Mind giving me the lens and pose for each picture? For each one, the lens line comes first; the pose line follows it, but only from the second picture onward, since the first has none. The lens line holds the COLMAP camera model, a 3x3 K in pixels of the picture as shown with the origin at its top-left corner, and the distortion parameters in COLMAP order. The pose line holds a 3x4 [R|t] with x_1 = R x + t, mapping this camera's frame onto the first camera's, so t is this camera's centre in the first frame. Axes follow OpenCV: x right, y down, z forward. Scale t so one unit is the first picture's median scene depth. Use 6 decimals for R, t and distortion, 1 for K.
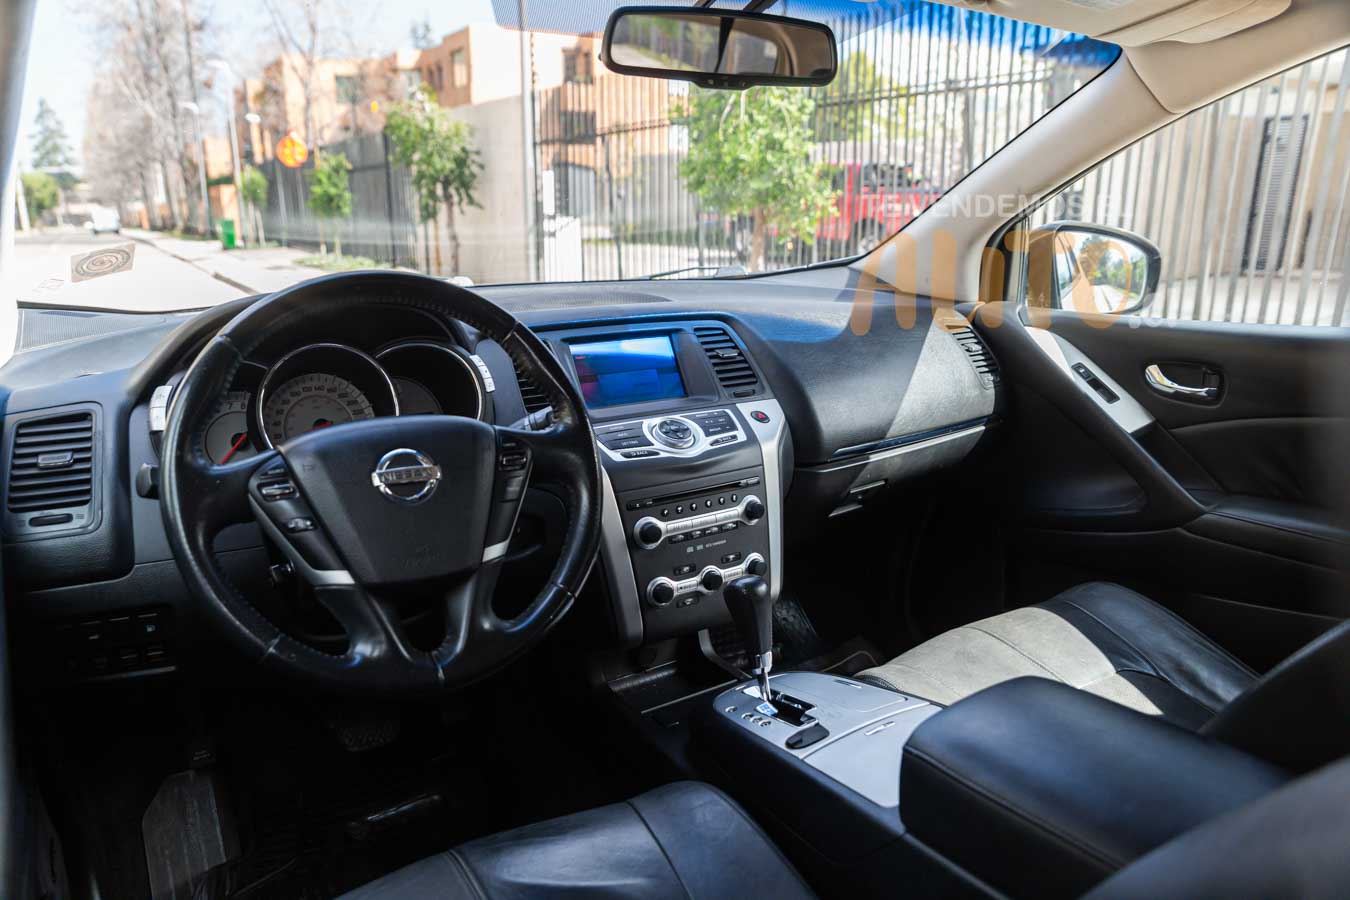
lens RADIAL K [[908.3, 0, 662.2], [0, 908.3, 445.8], [0, 0, 1]] dist [-0.100239, 0.069220]
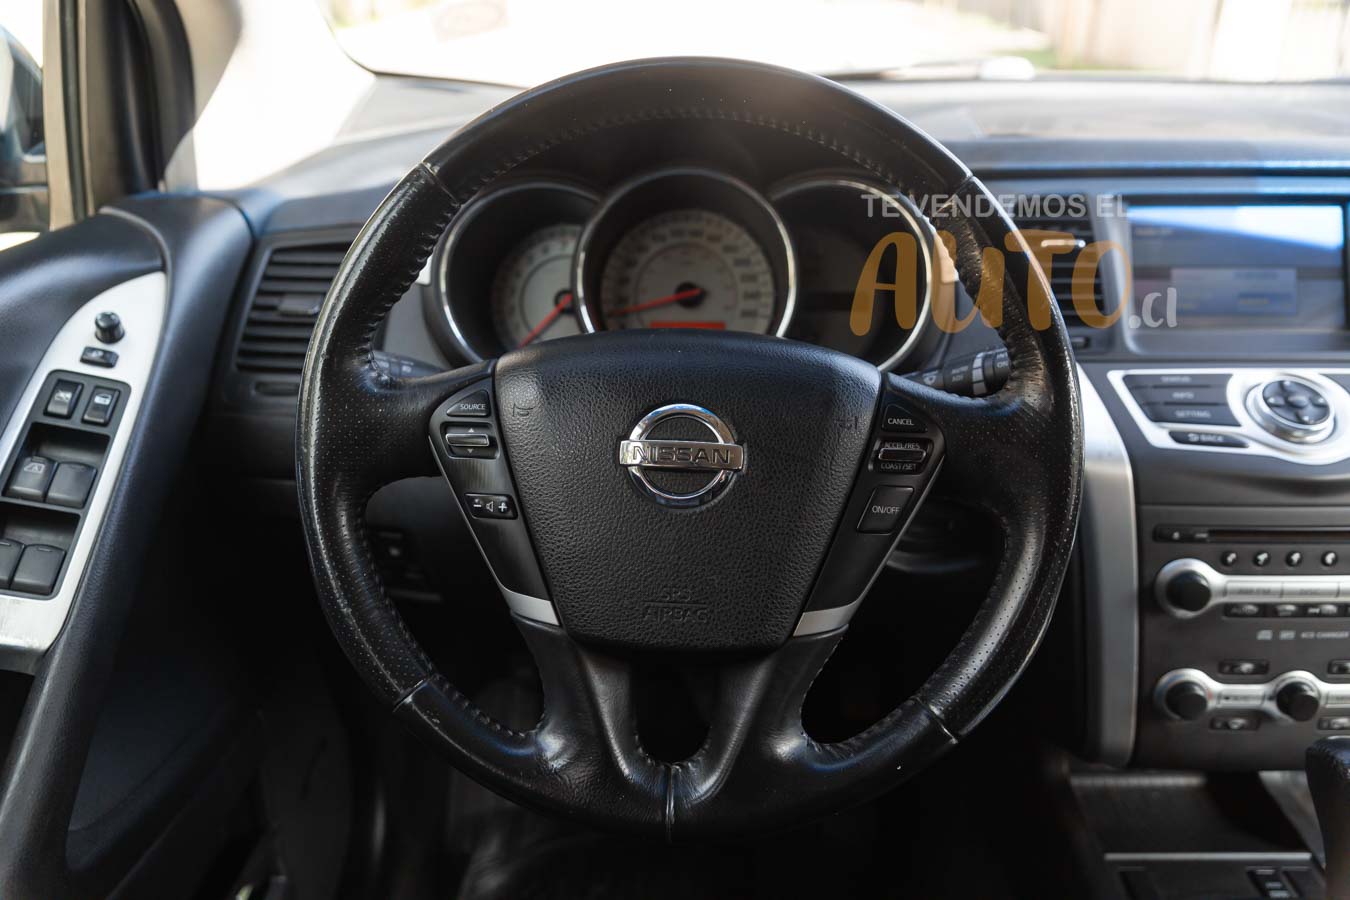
lens RADIAL K [[1078.8, 0, 687.6], [0, 1078.8, 451.0], [0, 0, 1]] dist [-0.087022, 0.064294]
pose [[0.841325, 0.226679, -0.490702, 0.023704], [-0.134390, 0.967033, 0.216303, -0.071675], [0.523556, -0.116036, 0.844052, 0.297002]]
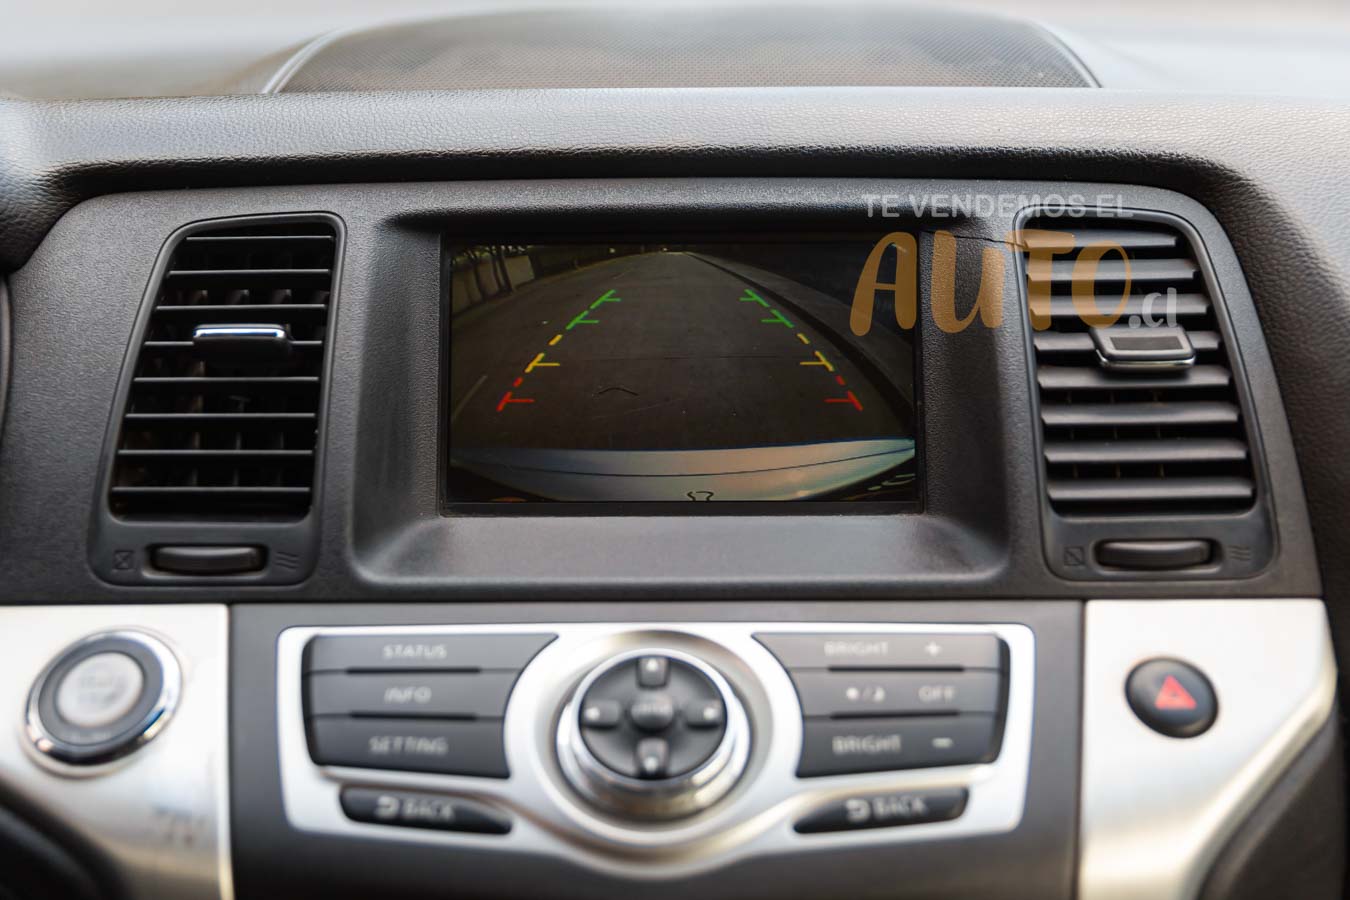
lens RADIAL K [[1541.6, 0, 672.2], [0, 1541.6, 452.5], [0, 0, 1]] dist [-0.071209, 0.000000]
pose [[0.834092, 0.200743, -0.513803, 0.189310], [-0.125110, 0.976004, 0.178225, -0.141448], [0.537251, -0.084374, 0.839192, 0.671227]]
